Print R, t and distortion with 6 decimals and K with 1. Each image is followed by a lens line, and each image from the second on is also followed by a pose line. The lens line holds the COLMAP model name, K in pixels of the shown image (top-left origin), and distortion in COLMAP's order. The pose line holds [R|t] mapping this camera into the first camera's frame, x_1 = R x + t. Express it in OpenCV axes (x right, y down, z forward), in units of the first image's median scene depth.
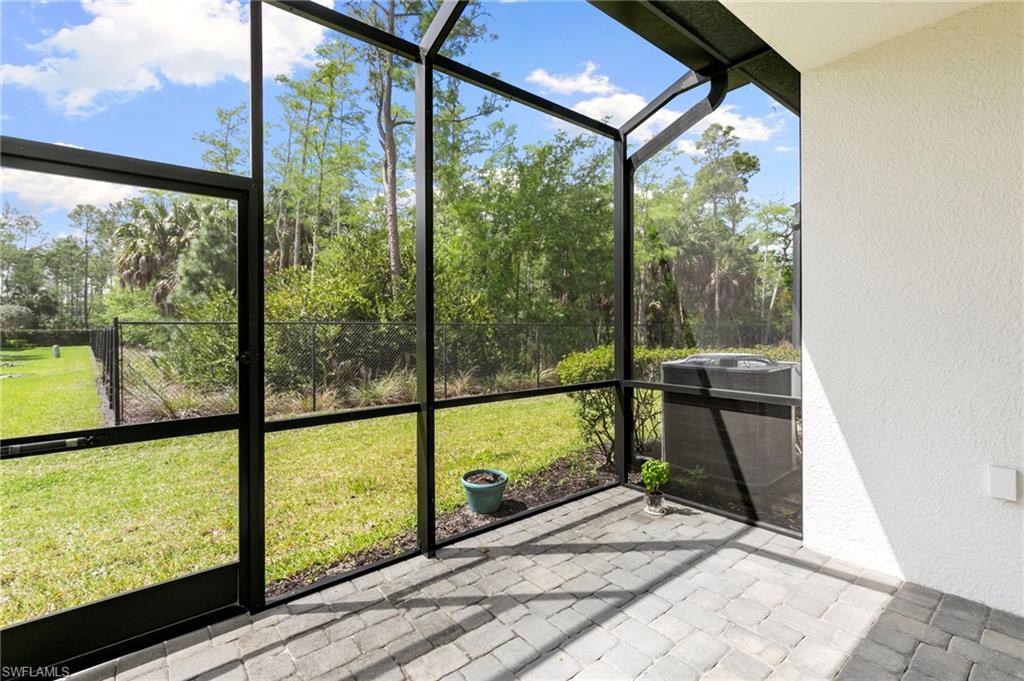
lens RADIAL K [[464.0, 0, 512.1], [0, 464.0, 332.4], [0, 0, 1]] dist [-0.003865, -0.001400]
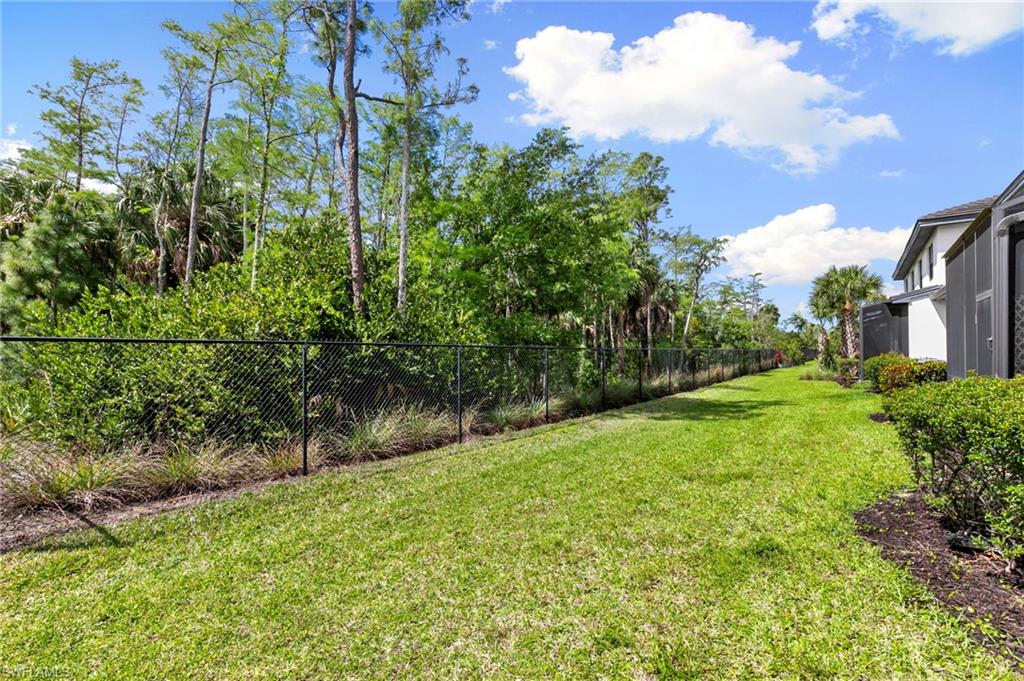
lens RADIAL K [[464.0, 0, 512.5], [0, 464.0, 343.2], [0, 0, 1]] dist [-0.003865, -0.001400]
pose [[0.969672, 0.008990, 0.244246, -0.141055], [-0.002196, 0.999603, -0.028072, -0.000499], [-0.244401, 0.026685, 0.969307, 0.135199]]
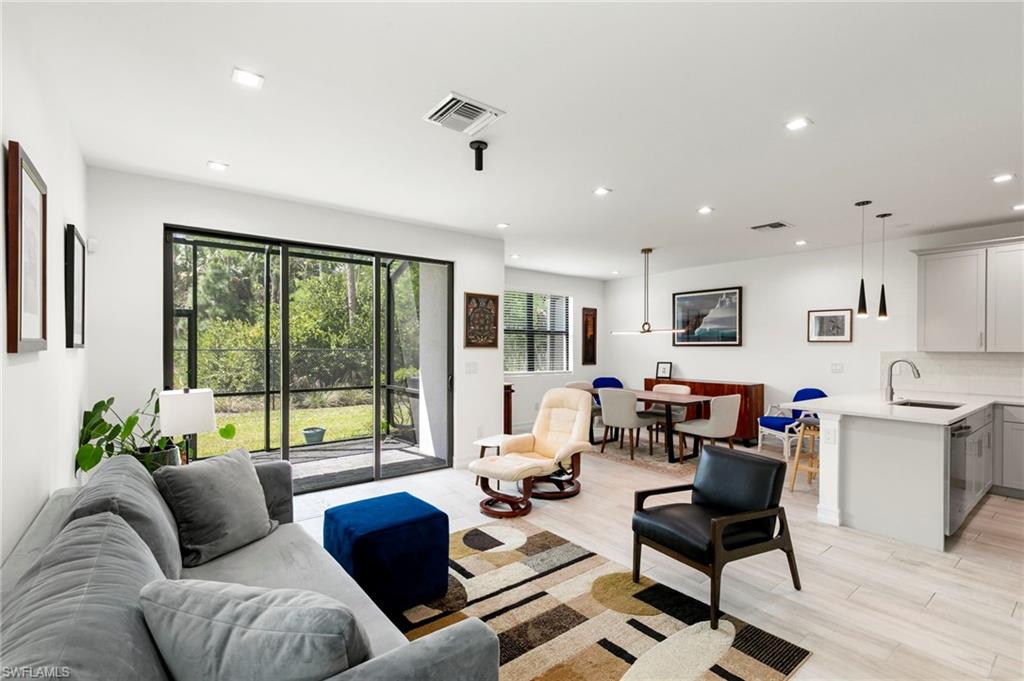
lens RADIAL K [[464.0, 0, 513.0], [0, 464.0, 346.5], [0, 0, 1]] dist [-0.003865, -0.001400]
pose [[0.999738, 0.009772, -0.020715, 0.165857], [-0.010058, 0.999855, -0.013725, -0.008696], [0.020578, 0.013930, 0.999691, -0.205110]]
